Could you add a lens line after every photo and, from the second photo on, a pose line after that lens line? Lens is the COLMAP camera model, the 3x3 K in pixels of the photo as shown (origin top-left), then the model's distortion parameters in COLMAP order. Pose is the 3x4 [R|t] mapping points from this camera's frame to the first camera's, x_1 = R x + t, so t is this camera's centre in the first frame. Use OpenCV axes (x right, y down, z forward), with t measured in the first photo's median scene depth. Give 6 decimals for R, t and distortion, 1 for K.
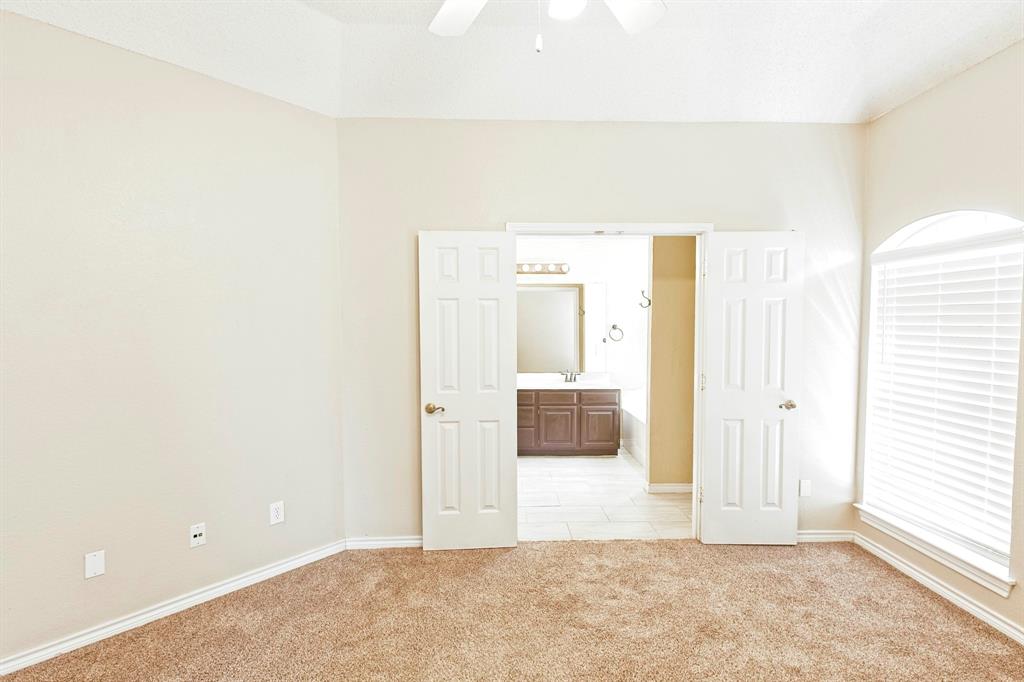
lens RADIAL K [[470.8, 0, 511.0], [0, 470.8, 348.9], [0, 0, 1]] dist [0.026514, -0.012864]
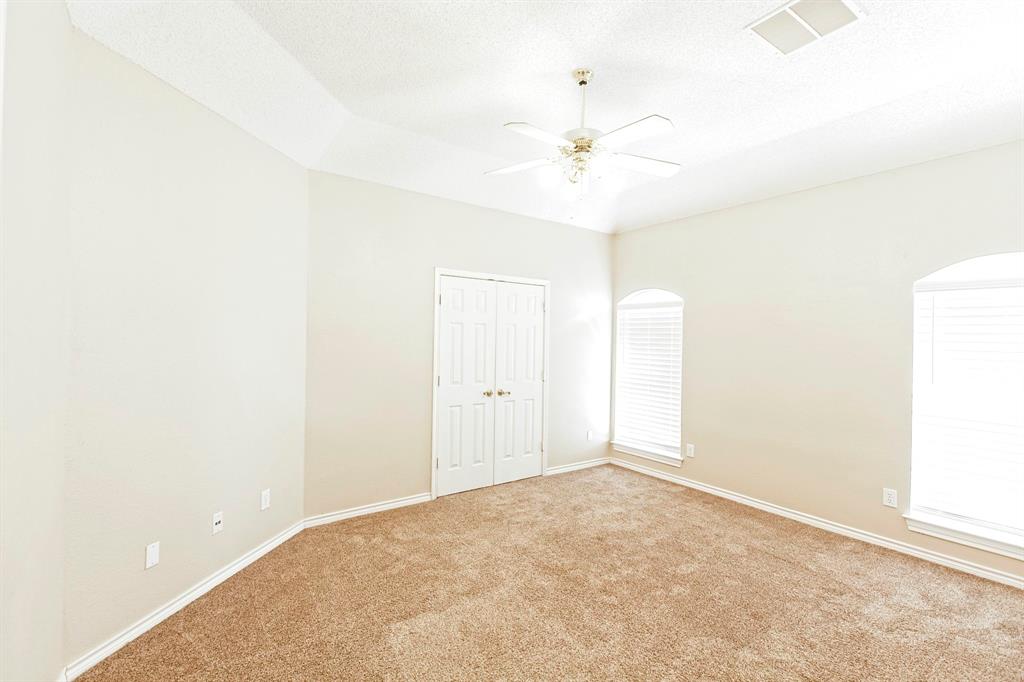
lens RADIAL K [[450.7, 0, 513.2], [0, 450.7, 343.0], [0, 0, 1]] dist [0.021167, -0.011375]
pose [[0.836594, 0.008376, 0.547760, -0.622478], [0.013030, 0.999296, -0.035182, 0.010581], [-0.547669, 0.036570, 0.835896, -0.283579]]
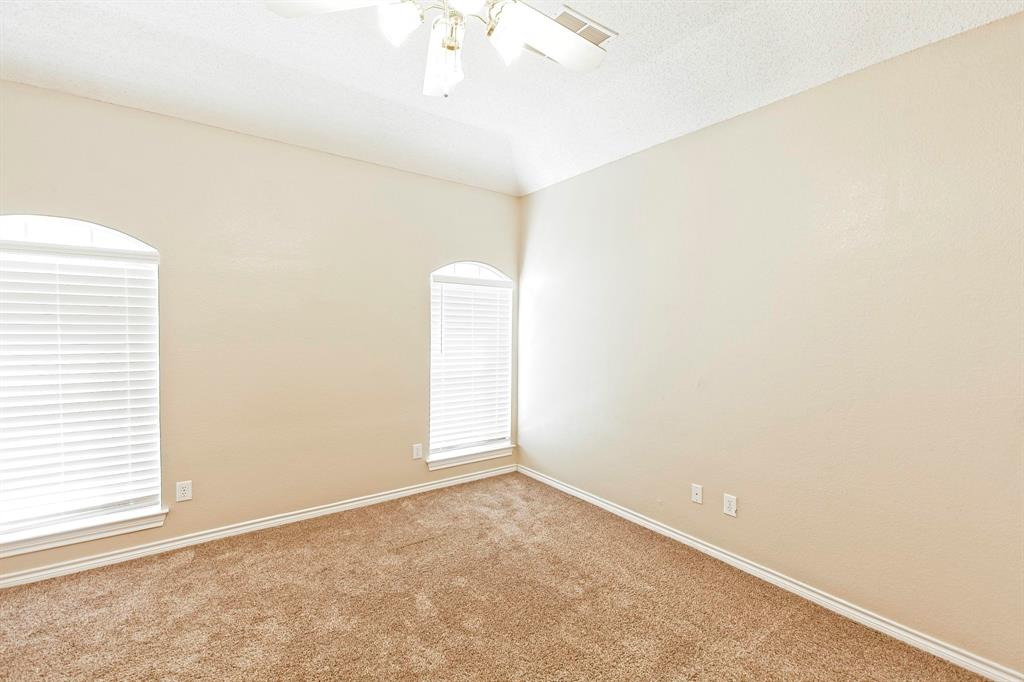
lens RADIAL K [[450.7, 0, 513.2], [0, 450.7, 343.0], [0, 0, 1]] dist [0.021167, -0.011375]
pose [[-0.558845, -0.035724, 0.828502, -0.475143], [0.035862, 0.997096, 0.067183, -0.038608], [-0.828496, 0.067257, -0.555941, 0.713390]]
